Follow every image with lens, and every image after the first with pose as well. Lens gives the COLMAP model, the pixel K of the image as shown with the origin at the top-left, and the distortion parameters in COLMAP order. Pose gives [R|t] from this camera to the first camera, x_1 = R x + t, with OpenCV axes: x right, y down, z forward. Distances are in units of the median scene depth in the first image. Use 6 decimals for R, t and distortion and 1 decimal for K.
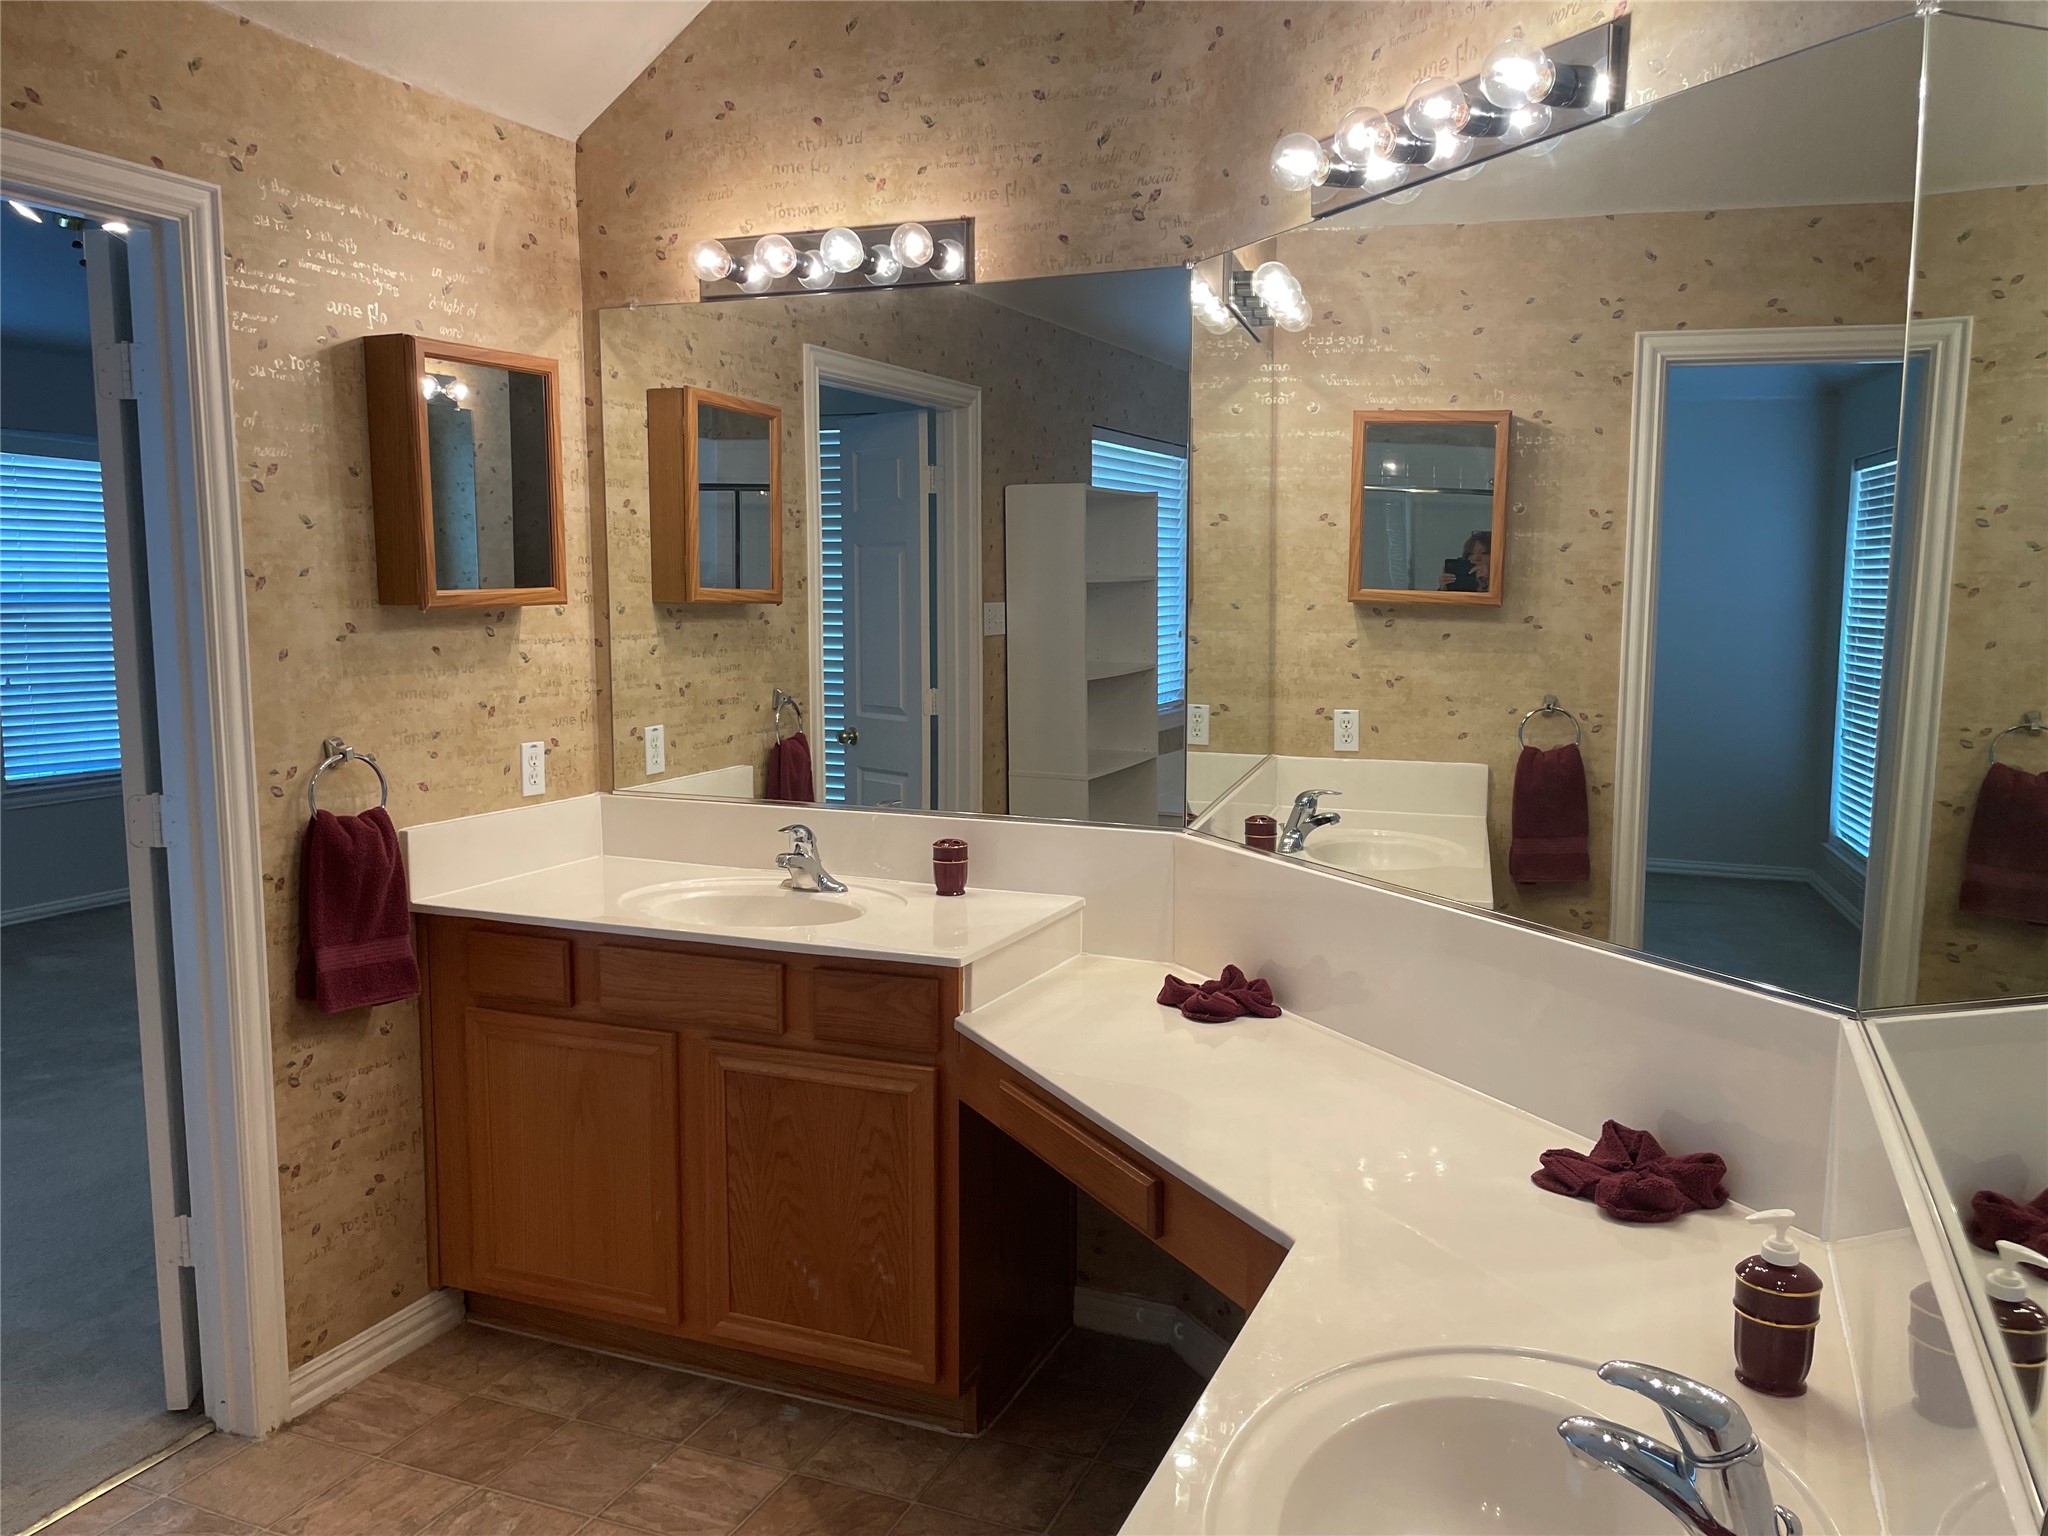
lens RADIAL K [[1563.5, 0, 1045.0], [0, 1563.5, 771.3], [0, 0, 1]] dist [0.095946, -0.118982]
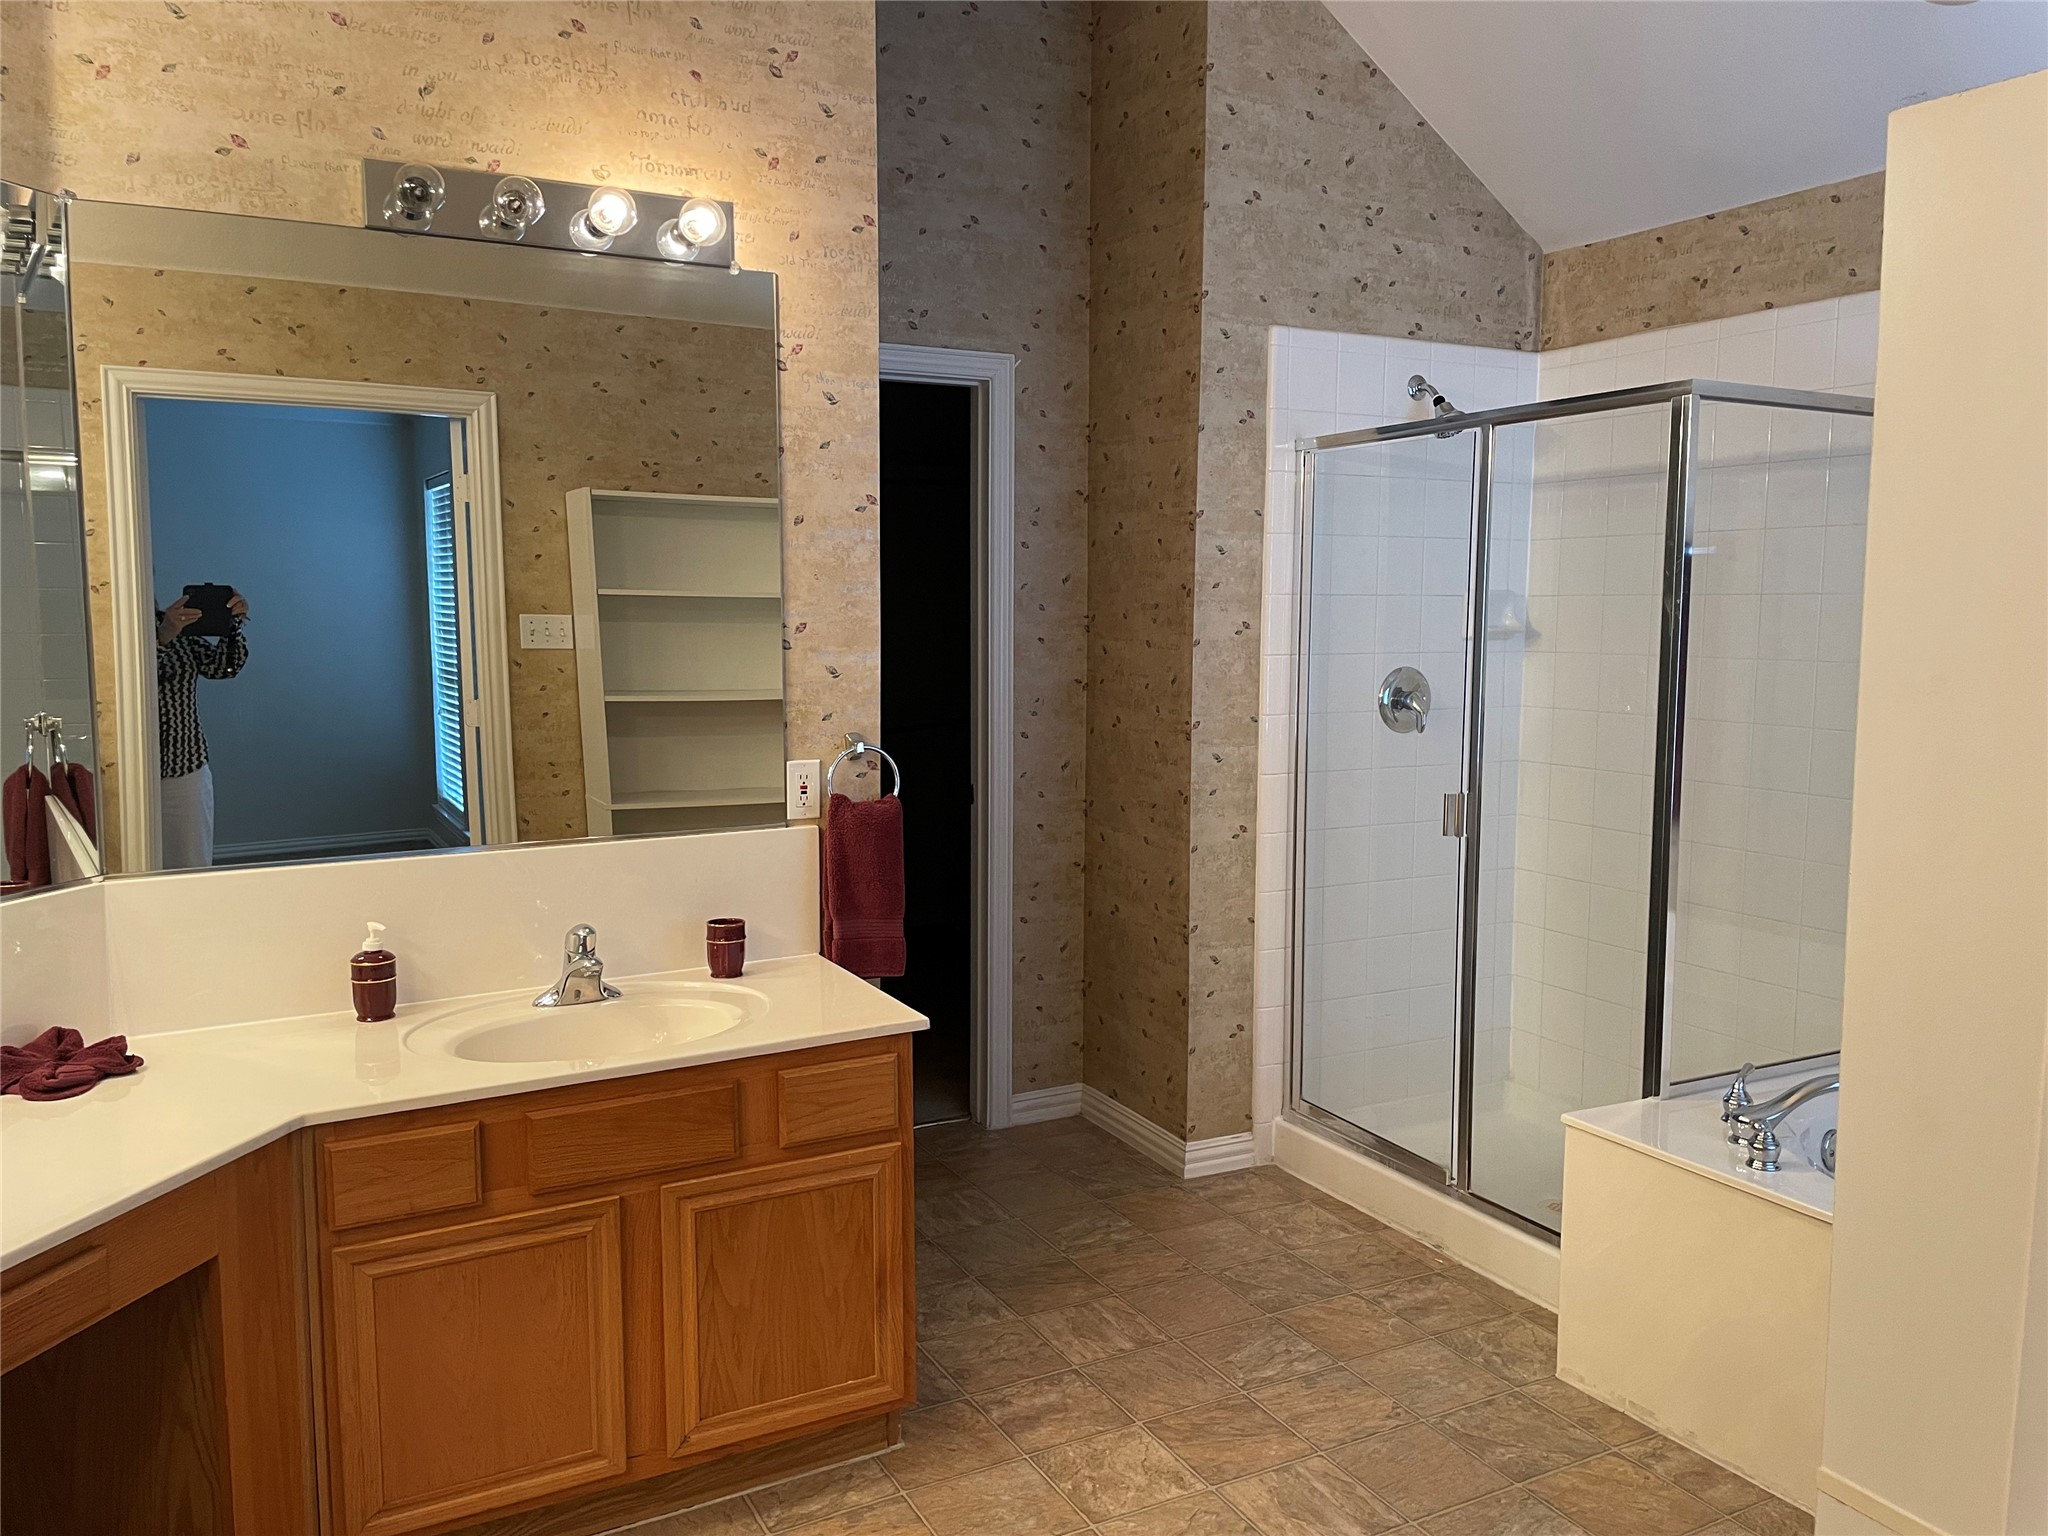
lens RADIAL K [[1563.5, 0, 1020.1], [0, 1563.5, 766.7], [0, 0, 1]] dist [0.095946, -0.118982]
pose [[-0.773803, -0.055804, 0.630963, -0.784624], [0.089149, 0.976602, 0.195704, -0.185471], [-0.627121, 0.207686, -0.750724, 1.587729]]
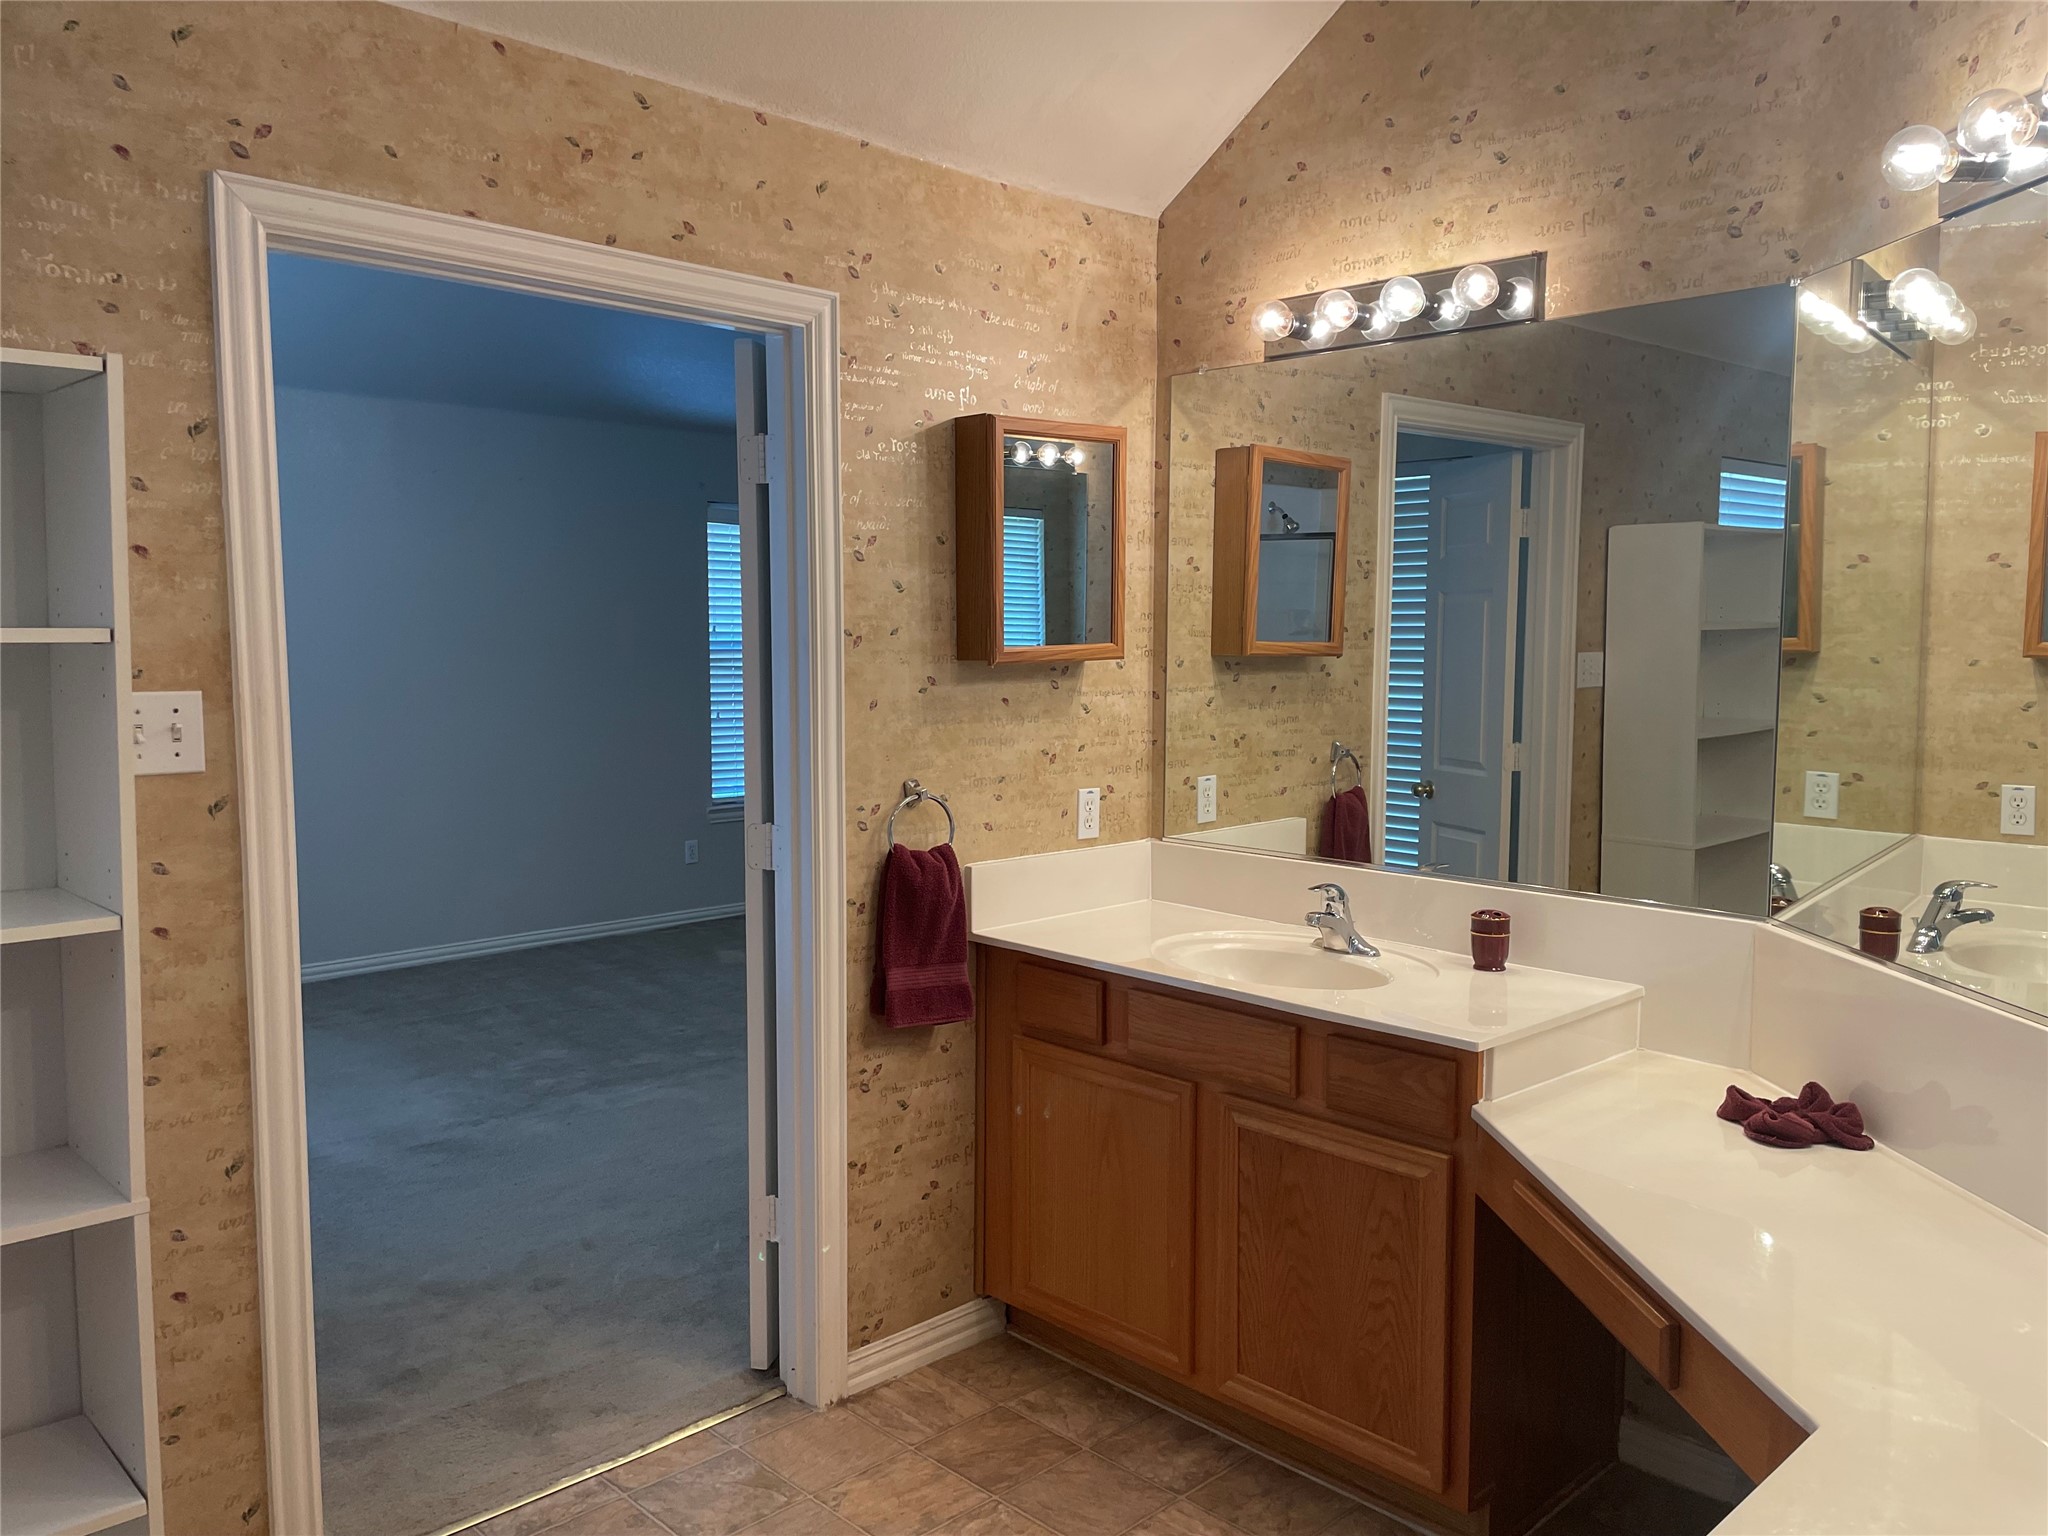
lens RADIAL K [[1563.5, 0, 1031.1], [0, 1563.5, 771.7], [0, 0, 1]] dist [0.095946, -0.118982]
pose [[0.923379, 0.035297, -0.382262, 0.044805], [-0.045696, 0.998790, -0.018157, -0.010221], [0.381159, 0.034234, 0.923875, 0.020048]]
